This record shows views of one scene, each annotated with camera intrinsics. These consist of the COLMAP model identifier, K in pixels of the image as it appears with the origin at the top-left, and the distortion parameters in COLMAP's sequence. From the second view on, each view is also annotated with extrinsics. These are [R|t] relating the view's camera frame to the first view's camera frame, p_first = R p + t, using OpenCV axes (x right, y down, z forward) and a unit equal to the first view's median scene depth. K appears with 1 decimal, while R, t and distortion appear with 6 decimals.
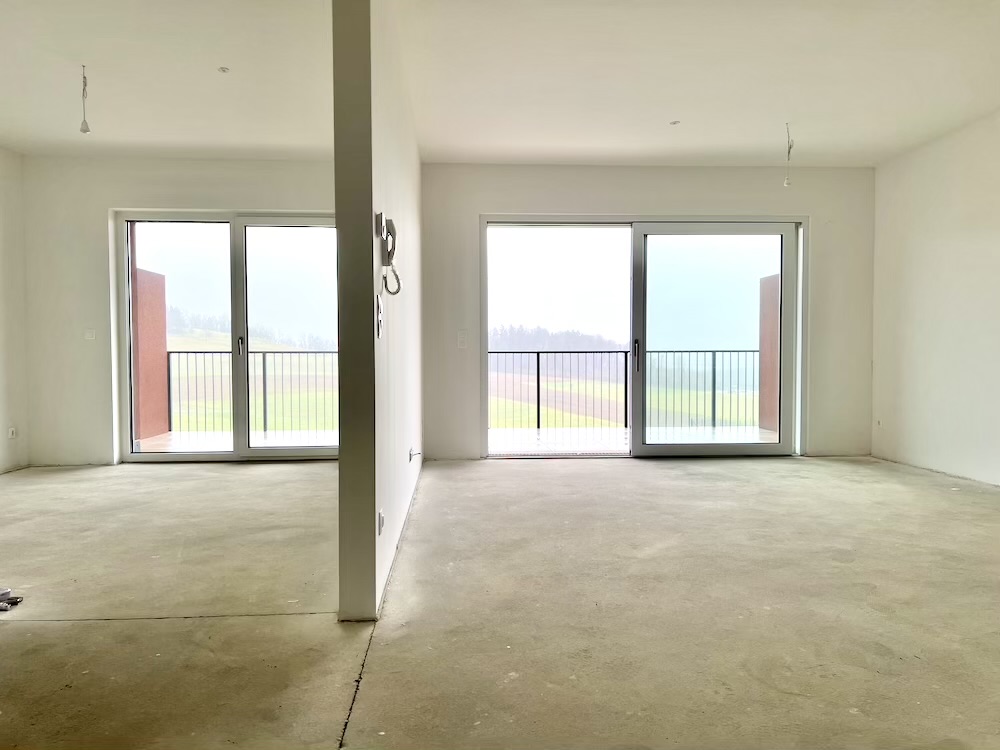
lens RADIAL K [[758.3, 0, 500.0], [0, 758.3, 375.0], [0, 0, 1]] dist [0.115781, -0.123663]
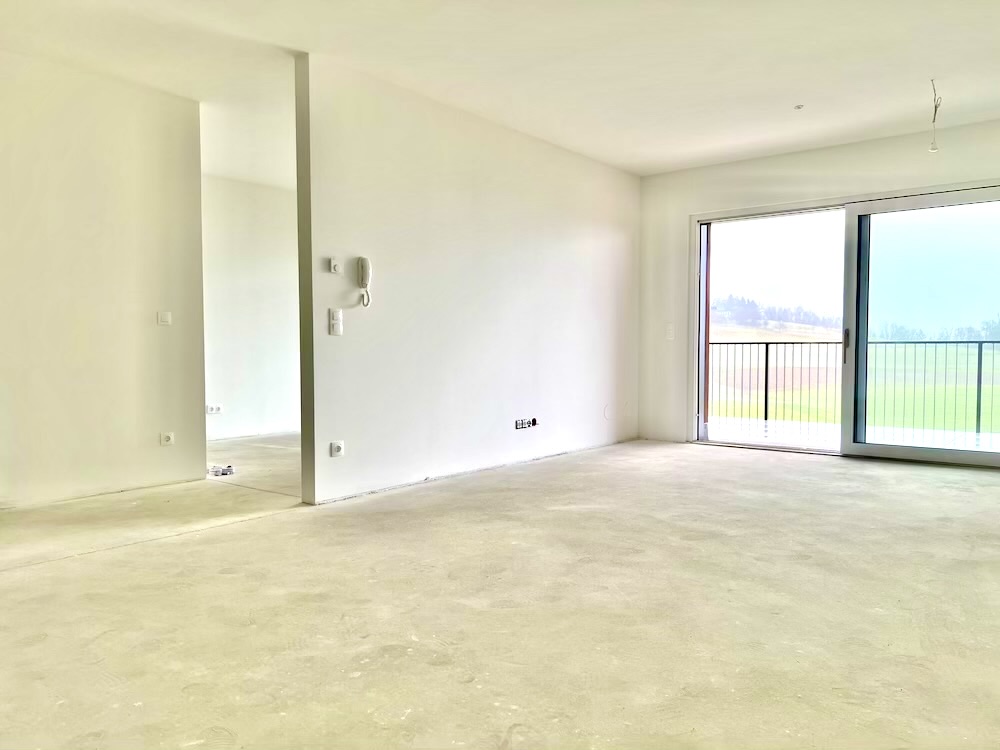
lens RADIAL K [[758.3, 0, 500.0], [0, 758.3, 375.0], [0, 0, 1]] dist [0.115781, -0.123663]
pose [[0.733851, 0.028466, -0.678714, 0.494512], [-0.020519, 0.999595, 0.019738, -0.001305], [0.679000, -0.000558, 0.734138, 0.021763]]
